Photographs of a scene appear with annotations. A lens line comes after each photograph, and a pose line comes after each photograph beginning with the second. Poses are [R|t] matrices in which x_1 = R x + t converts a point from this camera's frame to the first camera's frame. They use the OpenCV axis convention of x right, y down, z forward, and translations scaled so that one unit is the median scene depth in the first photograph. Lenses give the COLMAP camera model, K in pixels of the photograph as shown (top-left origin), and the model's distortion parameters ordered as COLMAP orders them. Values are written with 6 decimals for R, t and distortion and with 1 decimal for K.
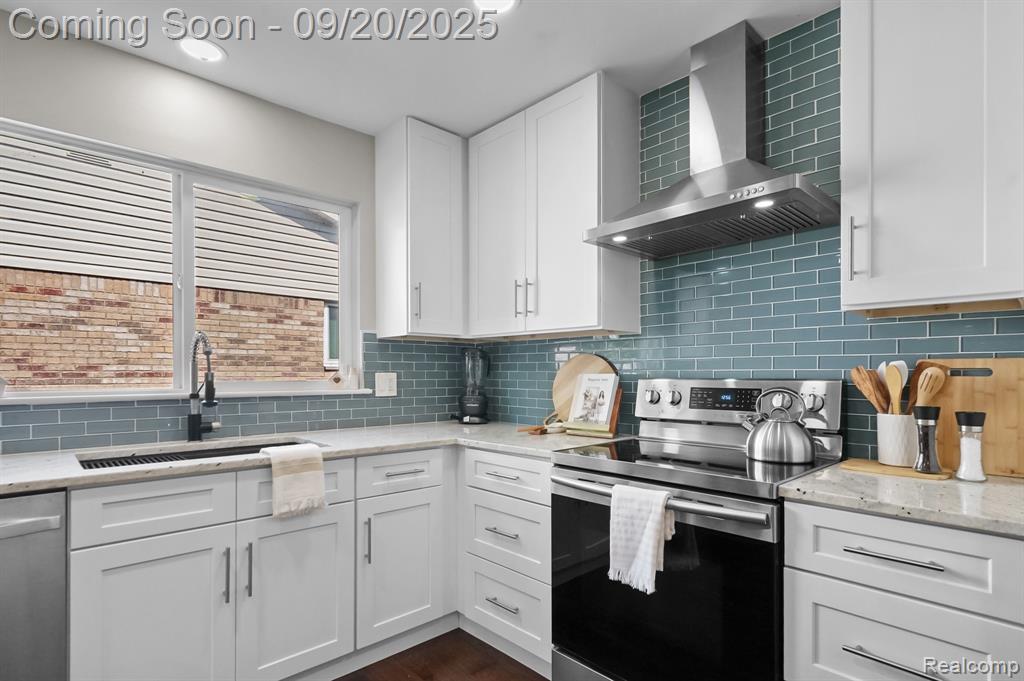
lens RADIAL K [[513.1, 0, 506.1], [0, 513.1, 373.7], [0, 0, 1]] dist [0.000517, 0.000509]
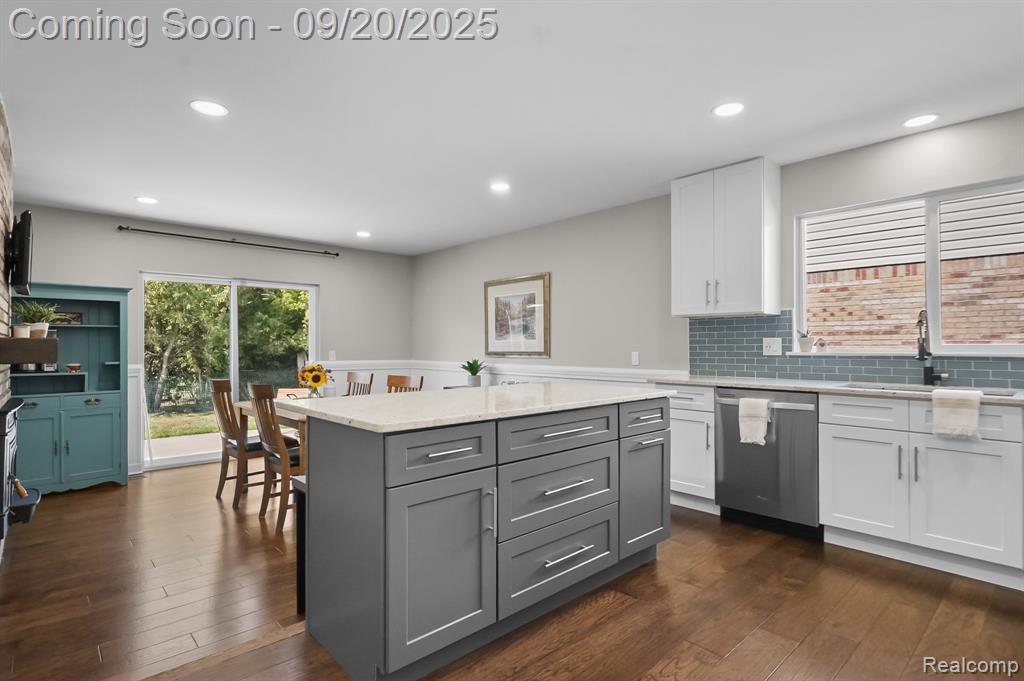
lens RADIAL K [[519.6, 0, 504.6], [0, 519.6, 342.0], [0, 0, 1]] dist [0.001111, 0.000350]
pose [[-0.005513, -0.008578, -0.999948, 0.782270], [0.002776, 0.999959, -0.008593, 0.016925], [0.999981, -0.002823, -0.005489, -0.166955]]
